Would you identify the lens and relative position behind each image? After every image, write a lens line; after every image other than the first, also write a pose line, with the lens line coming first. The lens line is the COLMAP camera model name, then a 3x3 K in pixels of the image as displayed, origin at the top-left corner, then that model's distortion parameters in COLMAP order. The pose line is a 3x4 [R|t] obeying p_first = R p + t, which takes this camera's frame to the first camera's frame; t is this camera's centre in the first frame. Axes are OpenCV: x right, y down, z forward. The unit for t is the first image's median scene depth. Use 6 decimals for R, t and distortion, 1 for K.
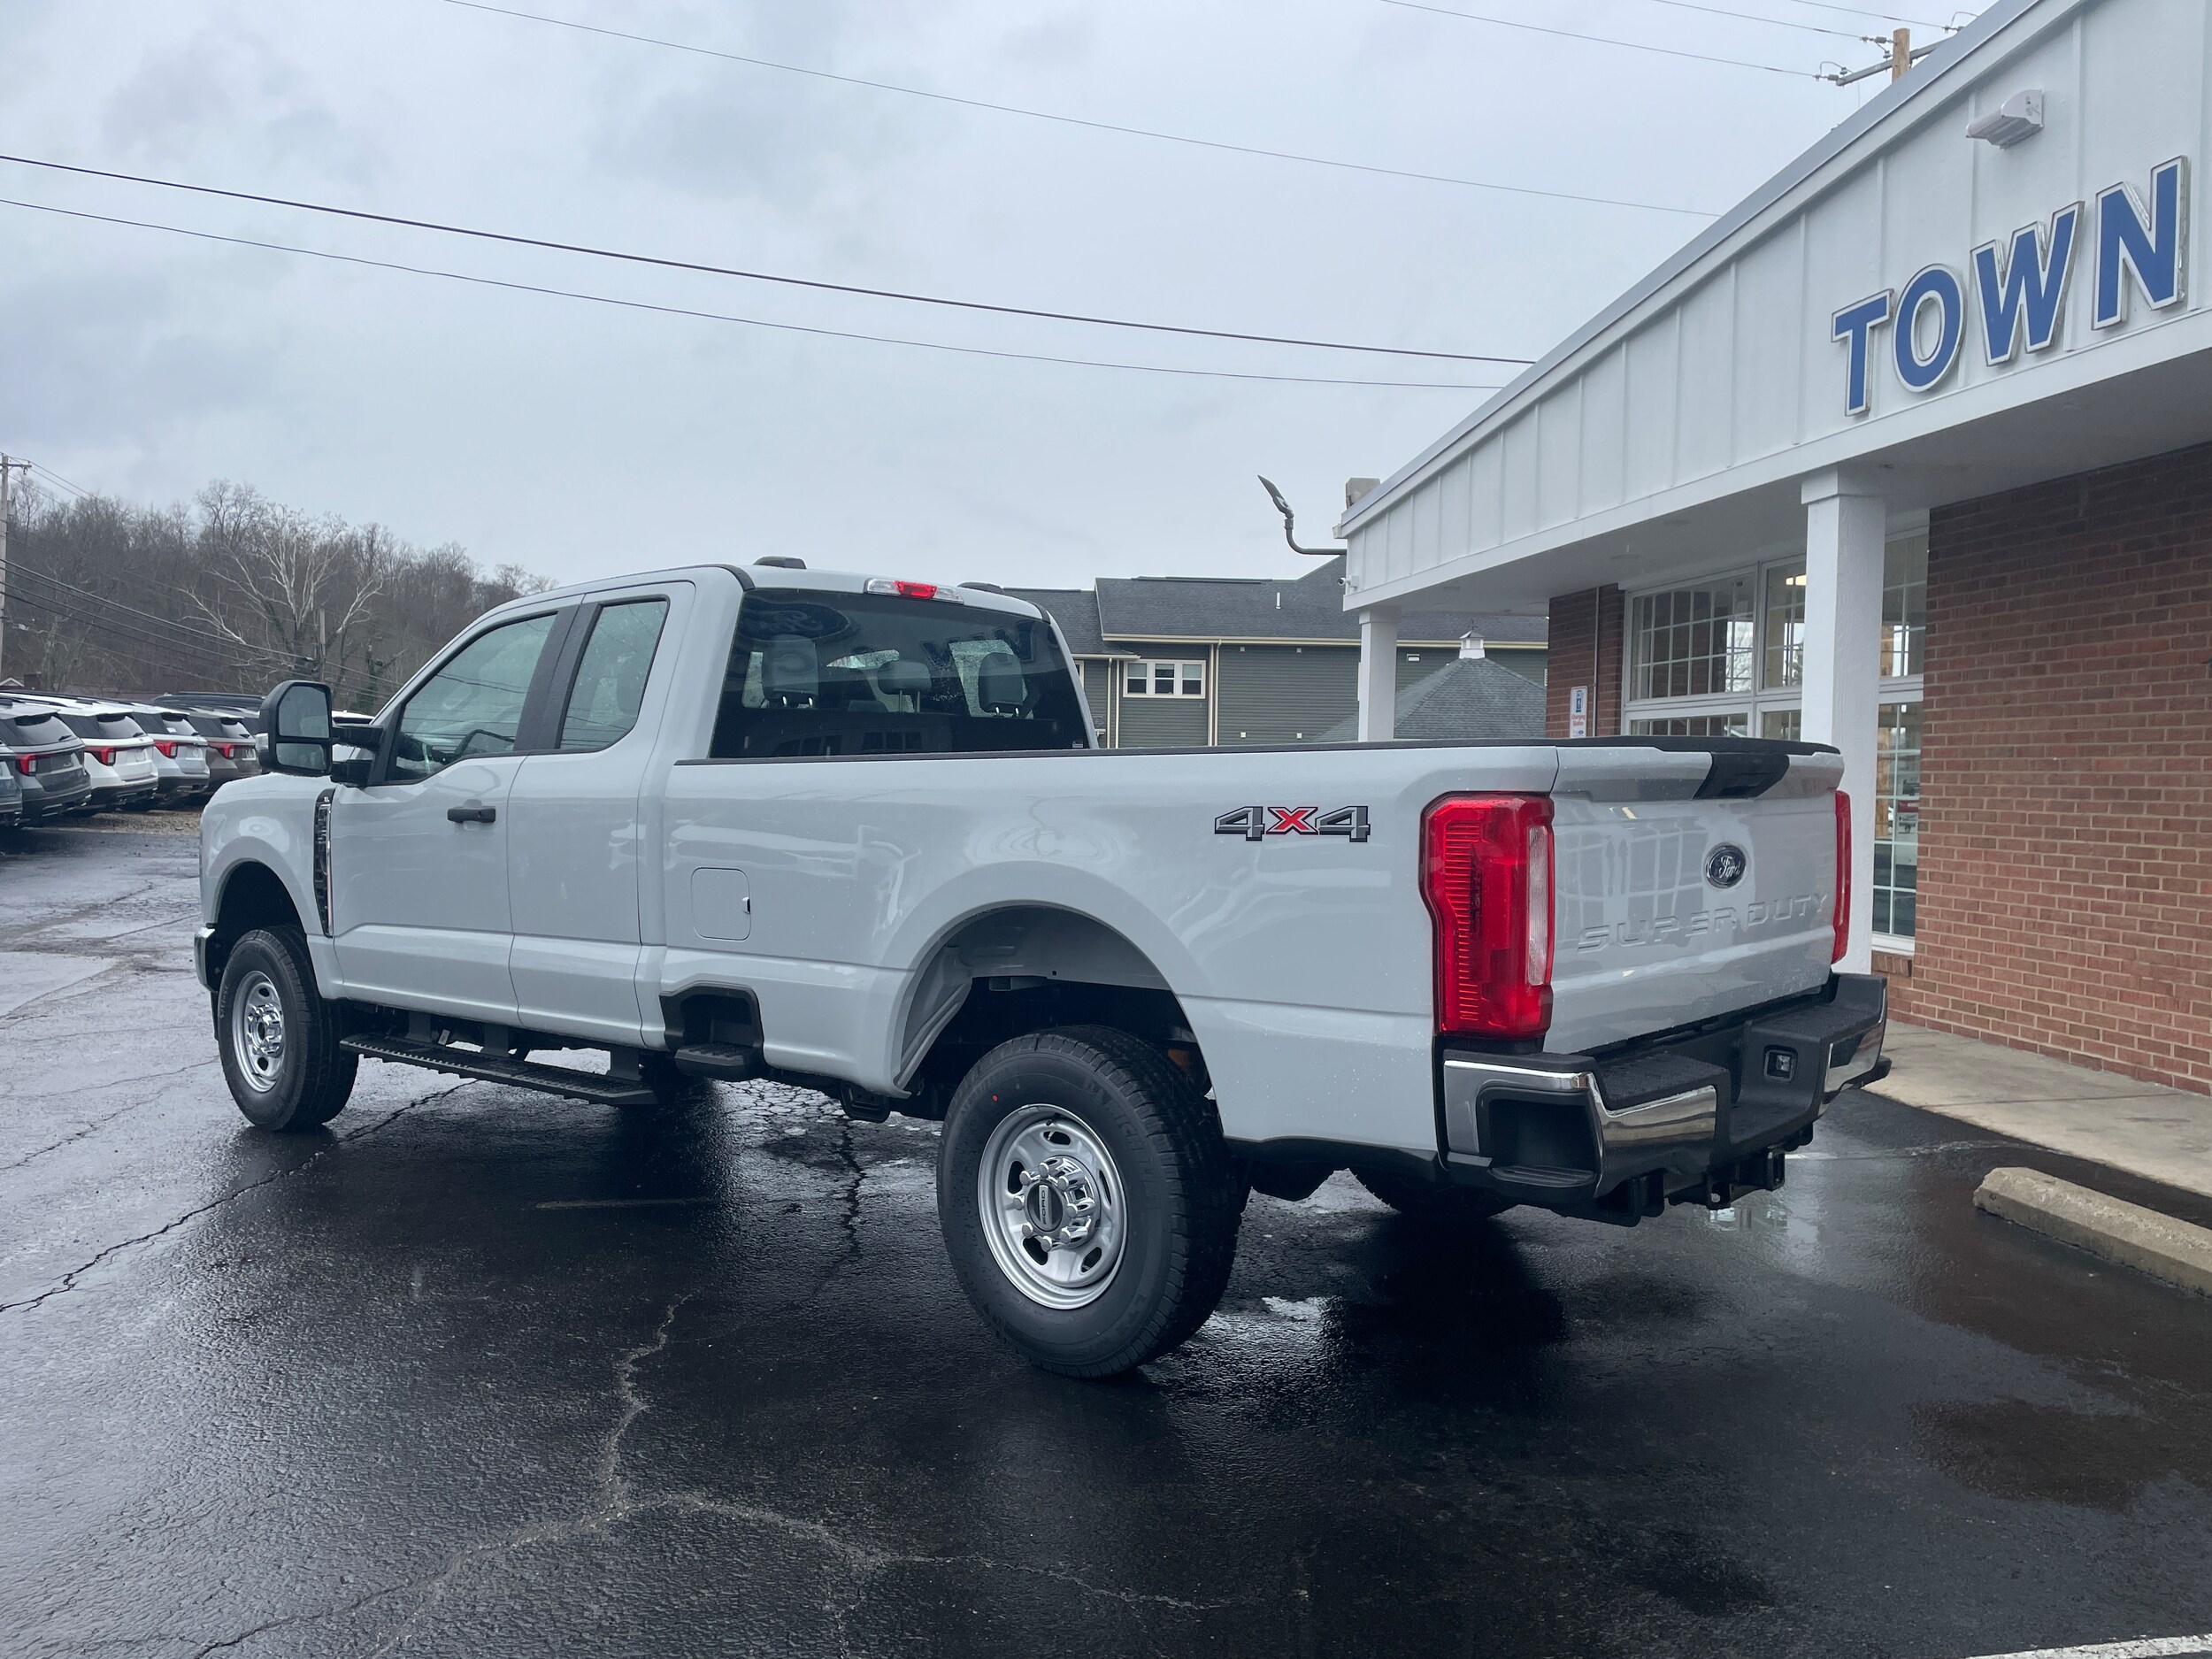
lens RADIAL K [[1655.7, 0, 1115.6], [0, 1655.7, 839.1], [0, 0, 1]] dist [0.095825, -0.121682]
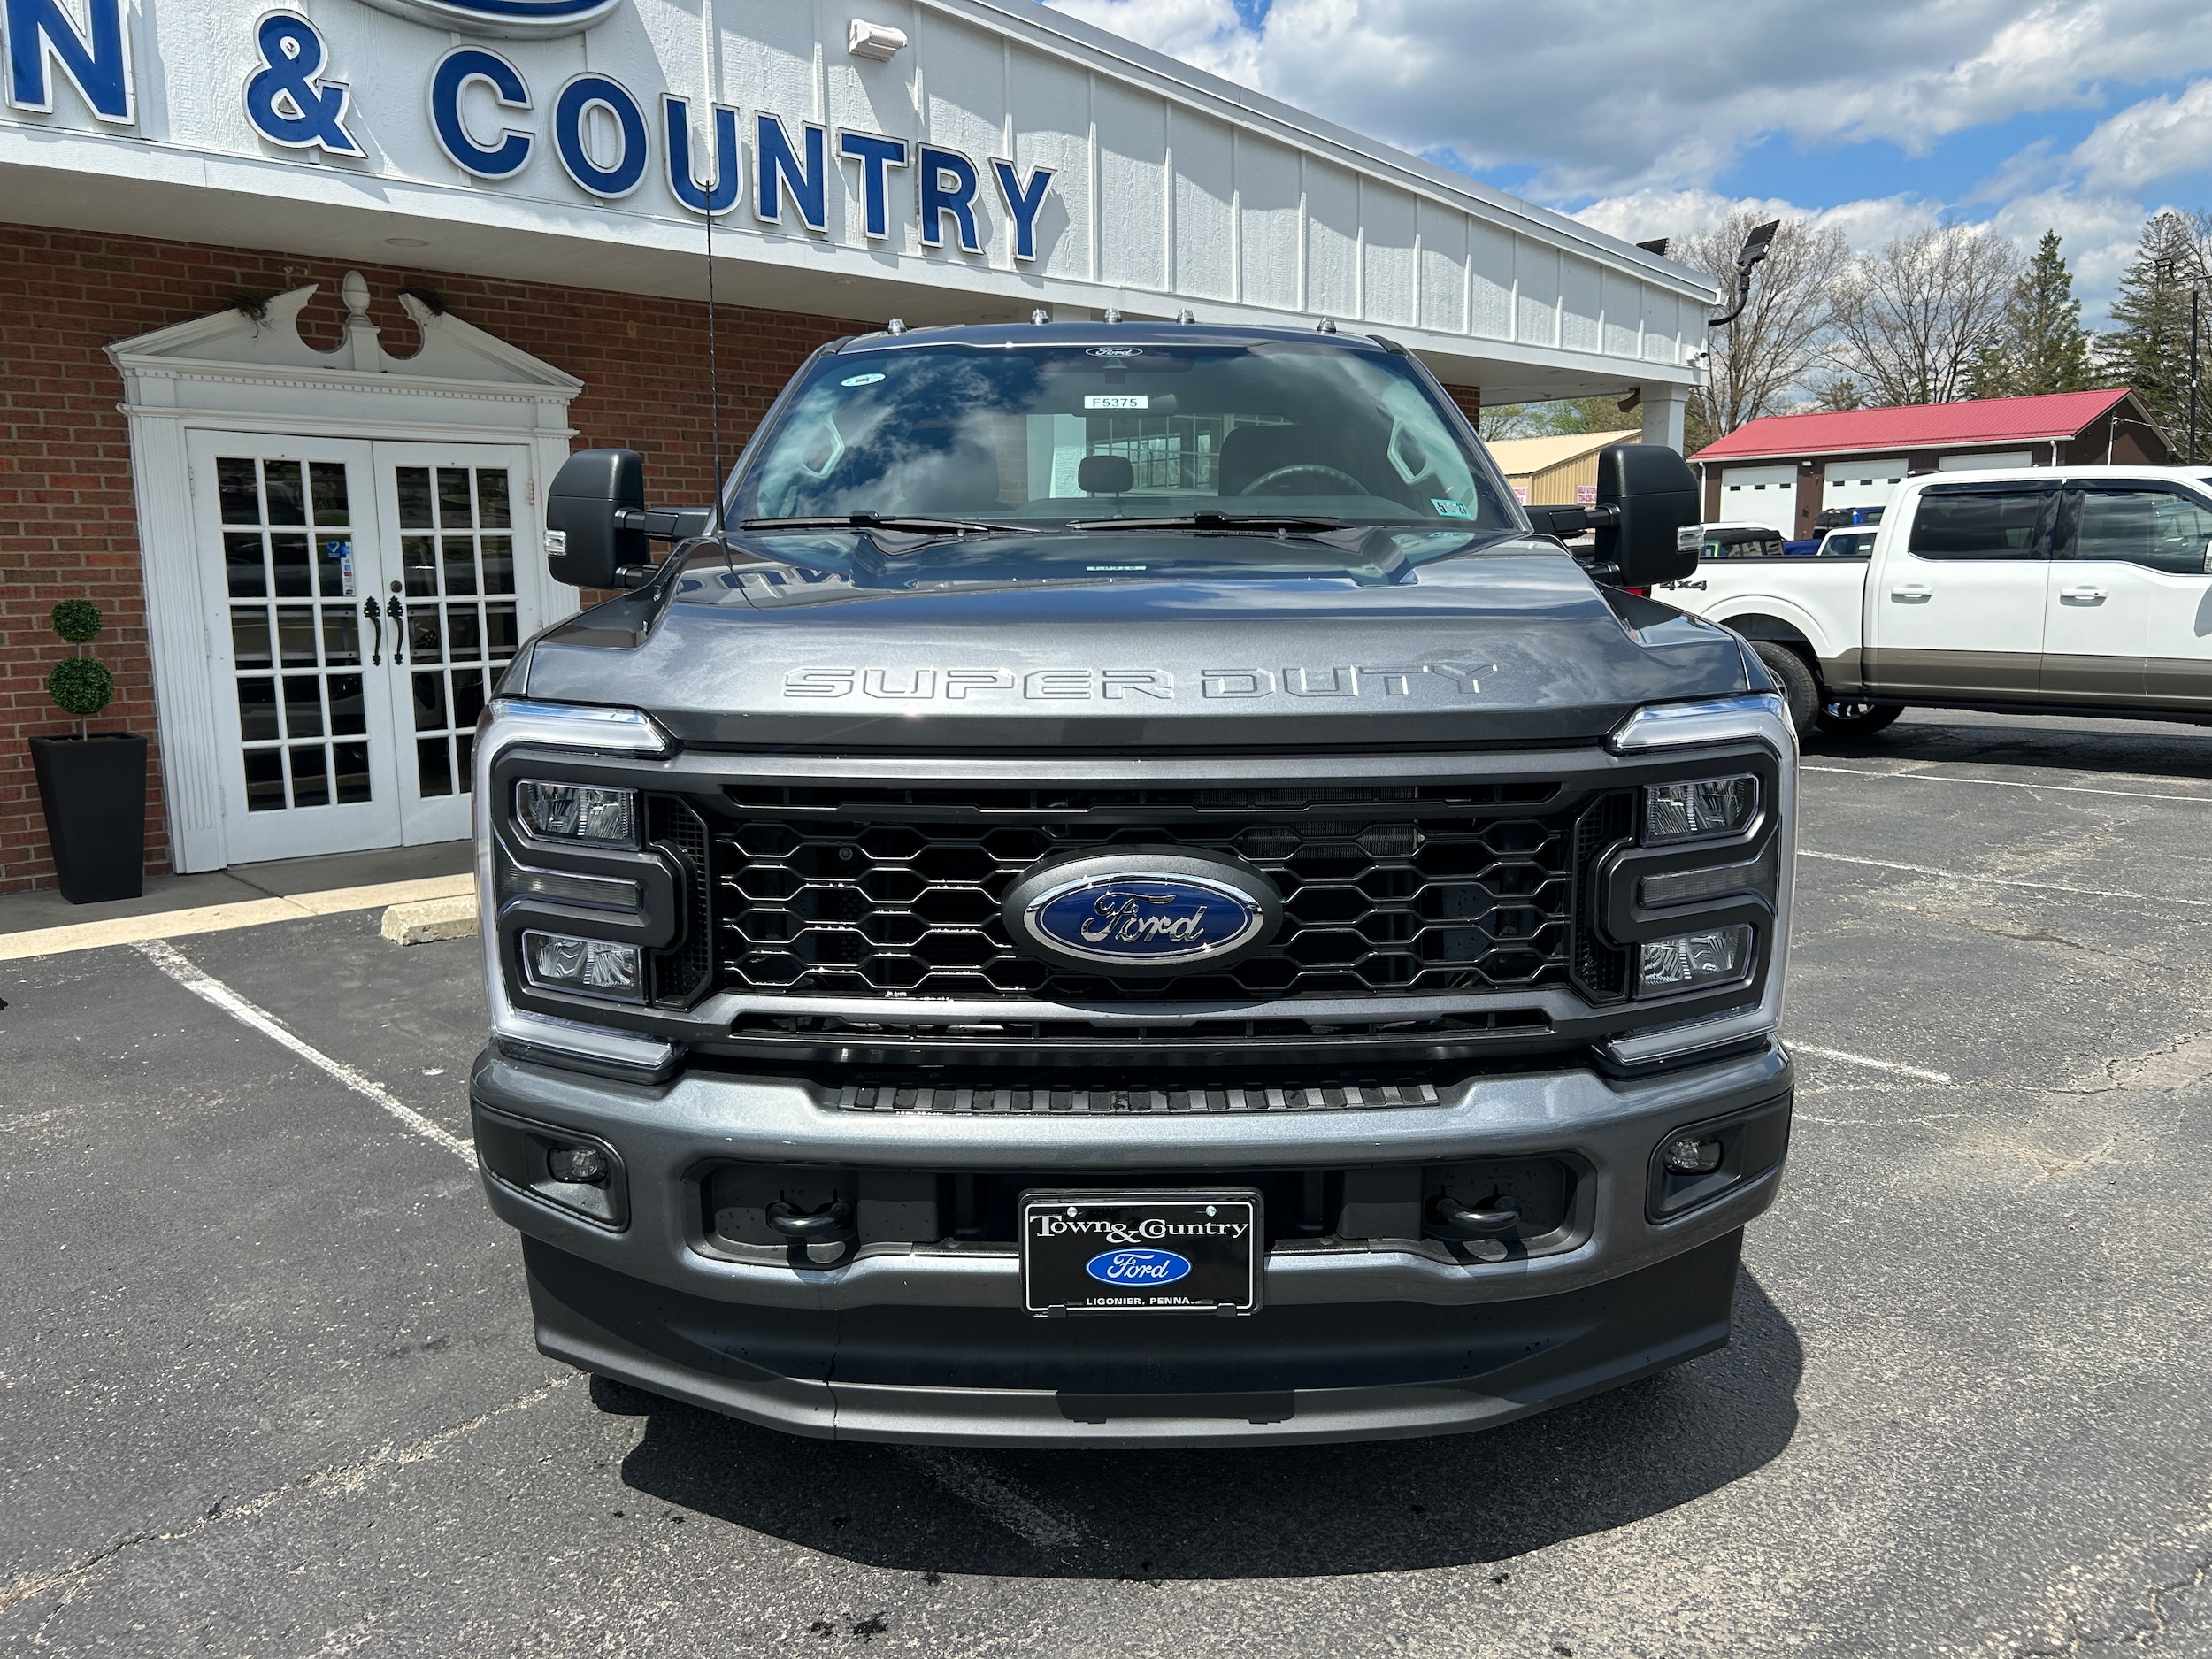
lens RADIAL K [[1674.8, 0, 1094.2], [0, 1674.8, 825.4], [0, 0, 1]] dist [0.026258, -0.027239]
pose [[-0.548752, -0.135205, 0.824979, -0.445101], [0.035818, 0.982126, 0.184785, -0.039570], [-0.835217, 0.130951, -0.534101, 0.768894]]
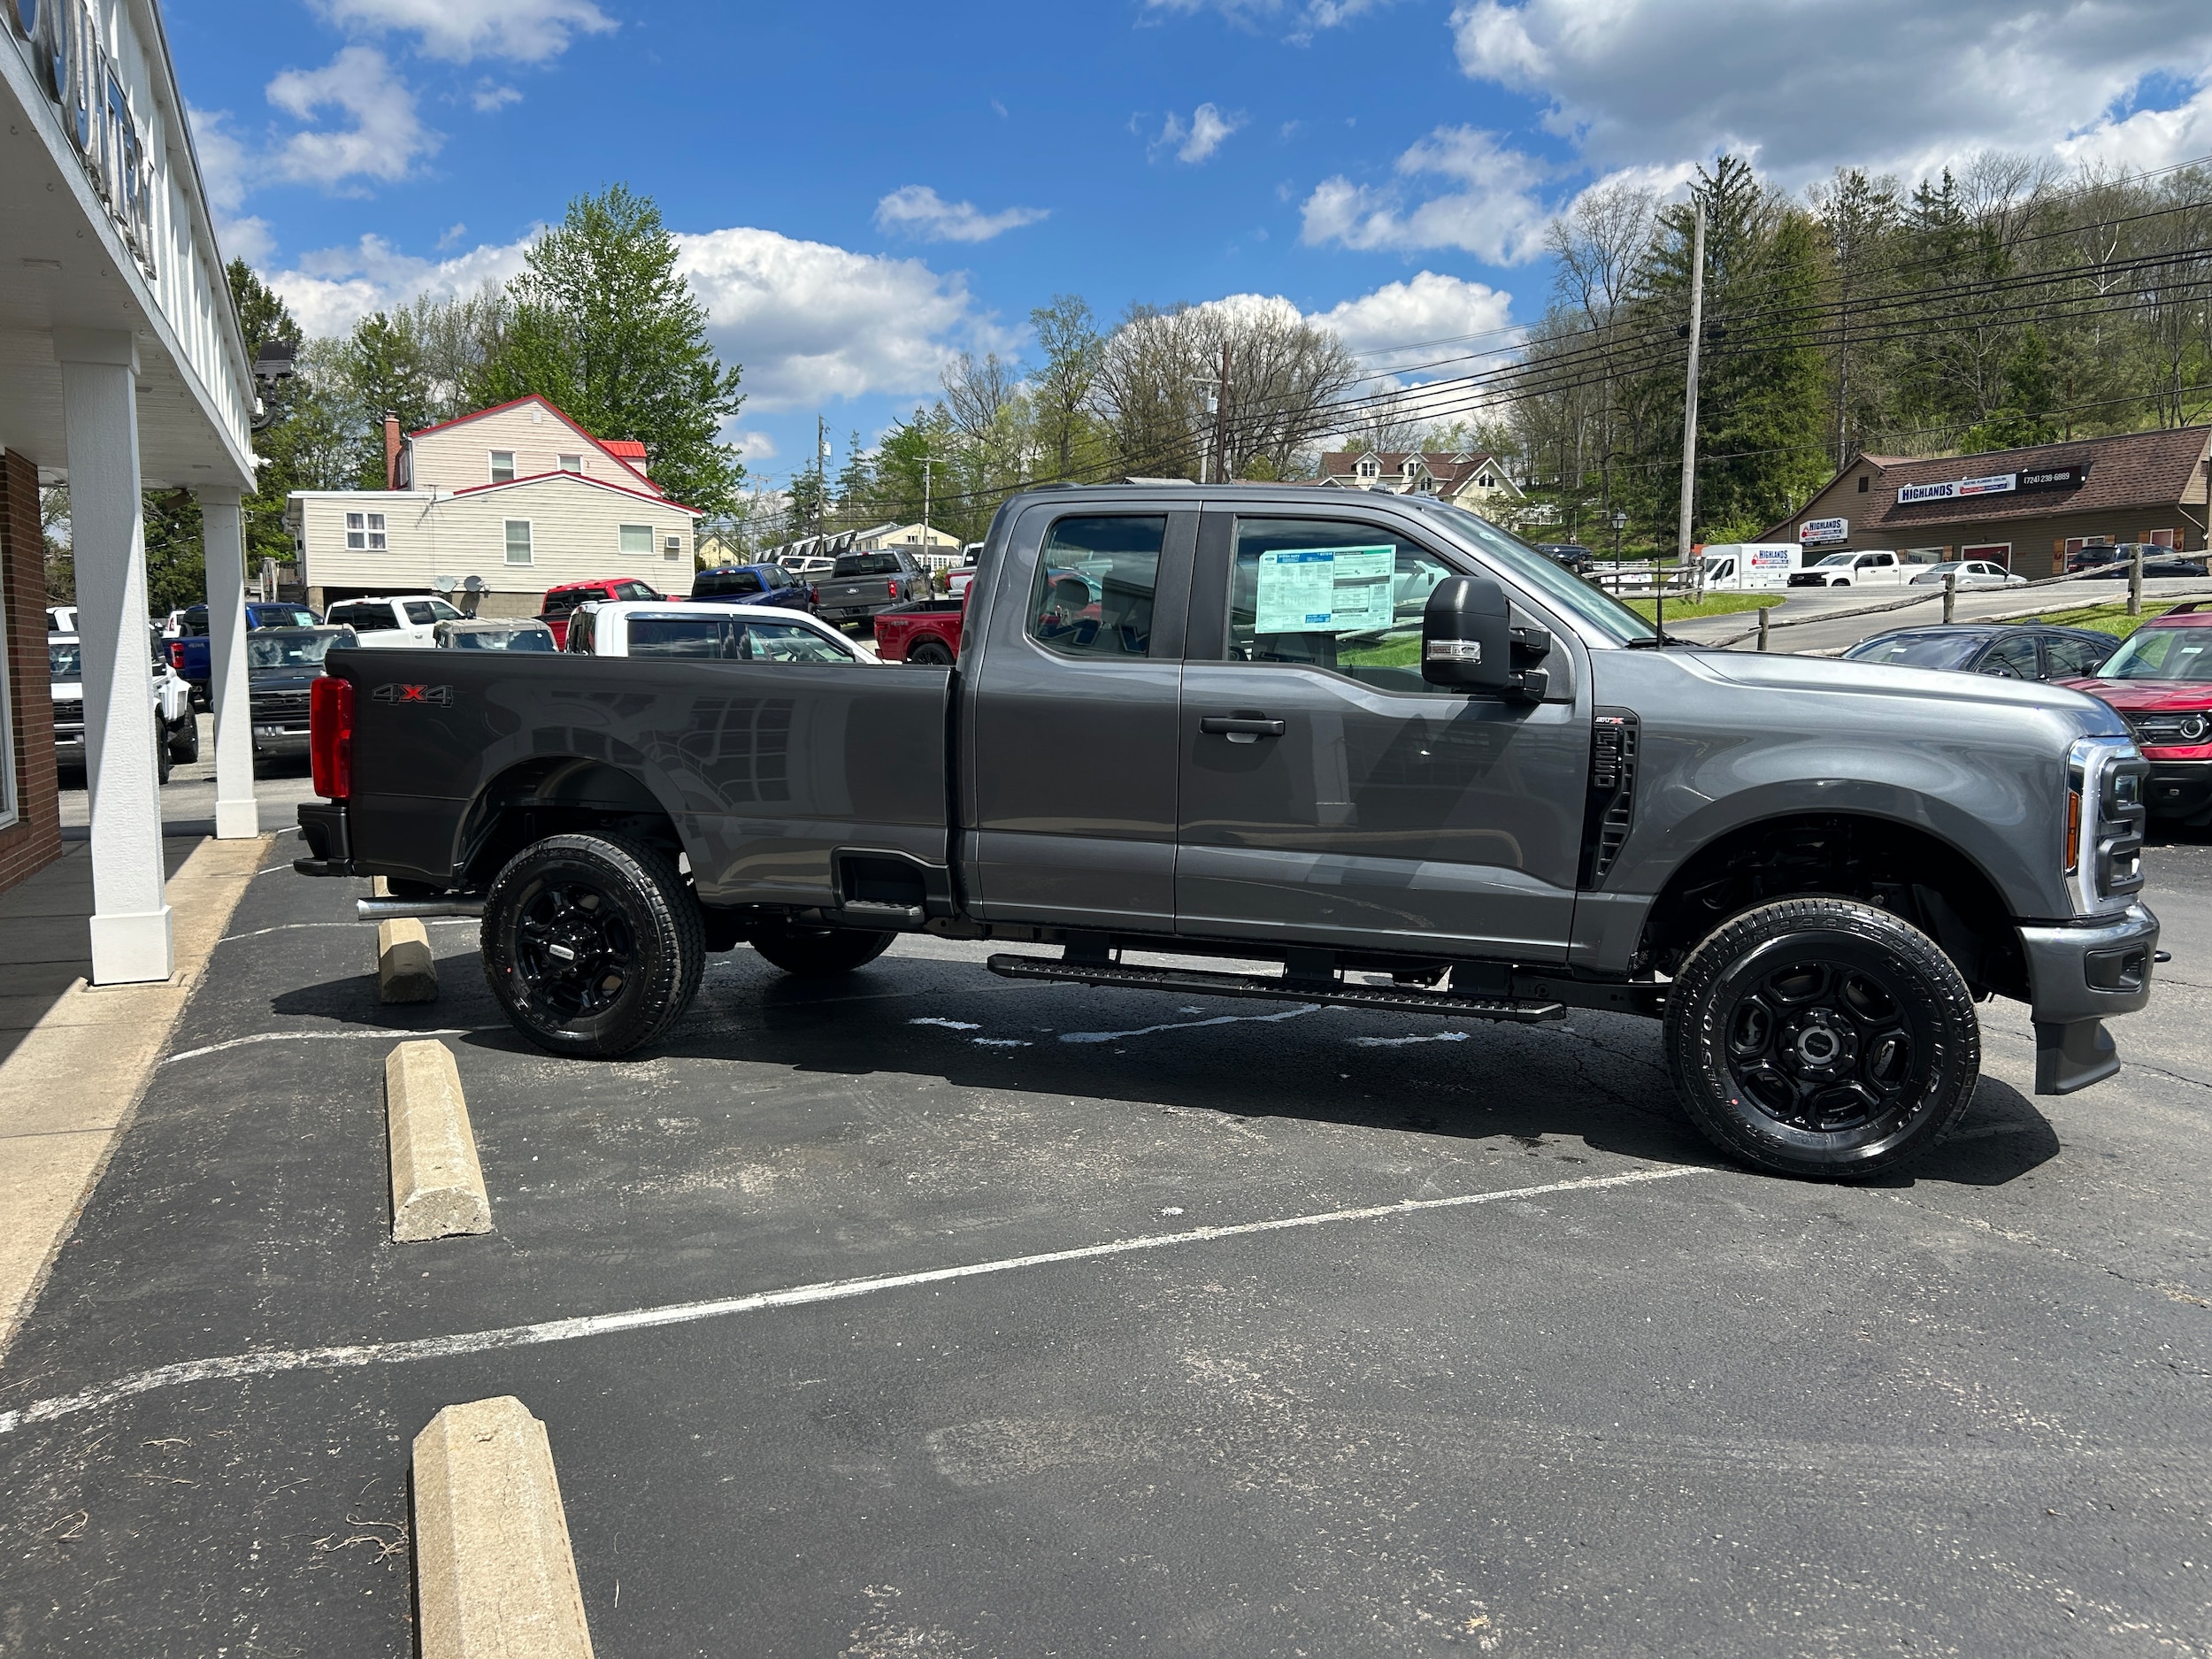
lens RADIAL K [[1664.9, 0, 1126.6], [0, 1664.9, 820.2], [0, 0, 1]] dist [0.079553, -0.129808]
pose [[-0.966390, 0.010404, -0.256870, 0.270658], [-0.022346, 0.991999, 0.124250, -0.045964], [0.256108, 0.125814, -0.958426, 1.137381]]
